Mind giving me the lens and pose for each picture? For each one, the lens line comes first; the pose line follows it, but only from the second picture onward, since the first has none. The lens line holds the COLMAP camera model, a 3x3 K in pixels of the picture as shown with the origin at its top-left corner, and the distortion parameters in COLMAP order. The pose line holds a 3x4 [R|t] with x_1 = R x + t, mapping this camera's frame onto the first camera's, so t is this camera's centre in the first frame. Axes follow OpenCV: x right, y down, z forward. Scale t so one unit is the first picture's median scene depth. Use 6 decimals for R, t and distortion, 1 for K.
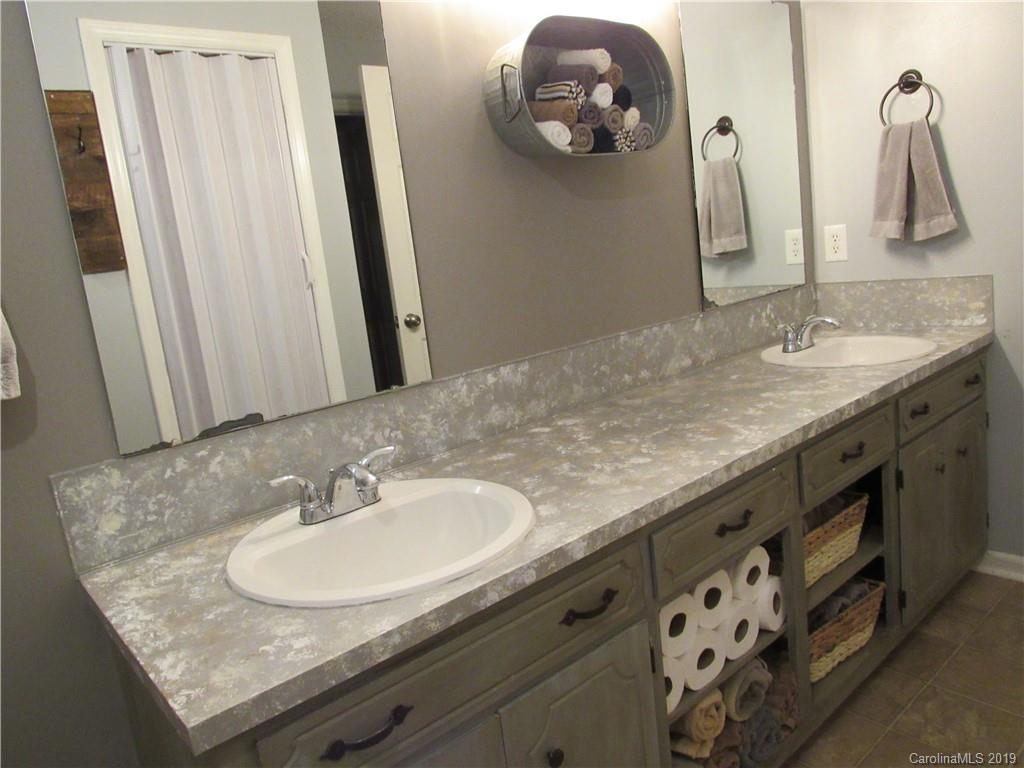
lens RADIAL K [[729.1, 0, 513.5], [0, 729.1, 388.1], [0, 0, 1]] dist [-0.027204, 0.004693]
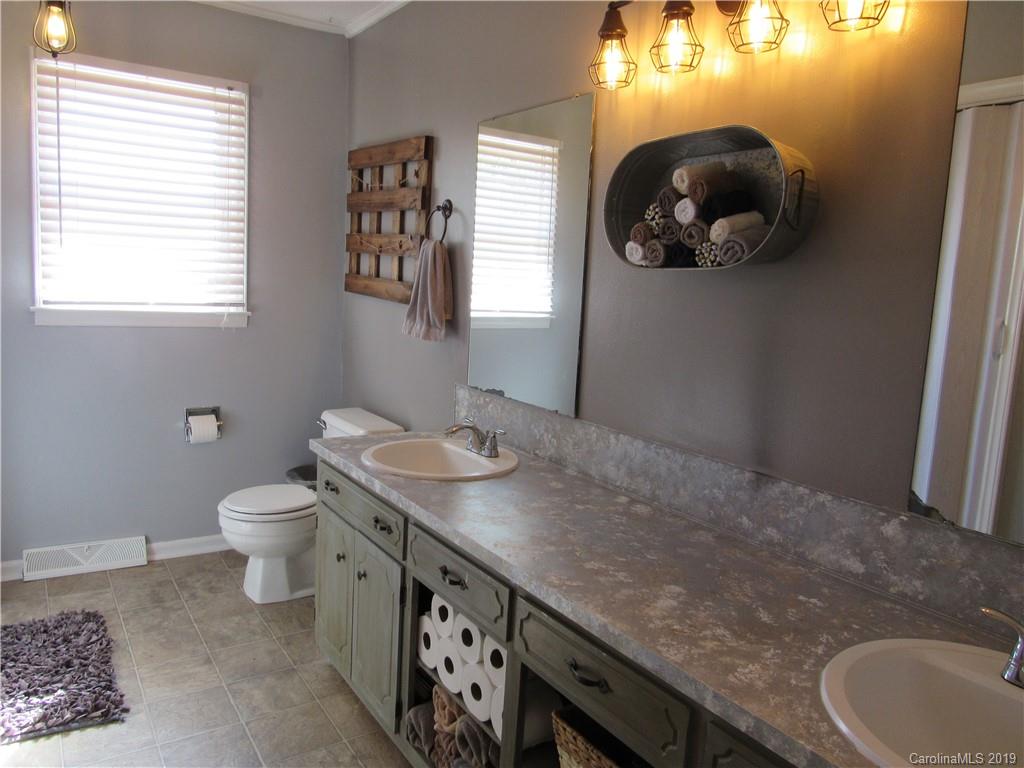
lens RADIAL K [[729.1, 0, 513.0], [0, 729.1, 378.3], [0, 0, 1]] dist [-0.027204, 0.004693]
pose [[-0.116681, 0.245985, -0.962225, 1.162261], [-0.226494, 0.936722, 0.266931, -0.404817], [0.966998, 0.249084, -0.053583, 0.892978]]
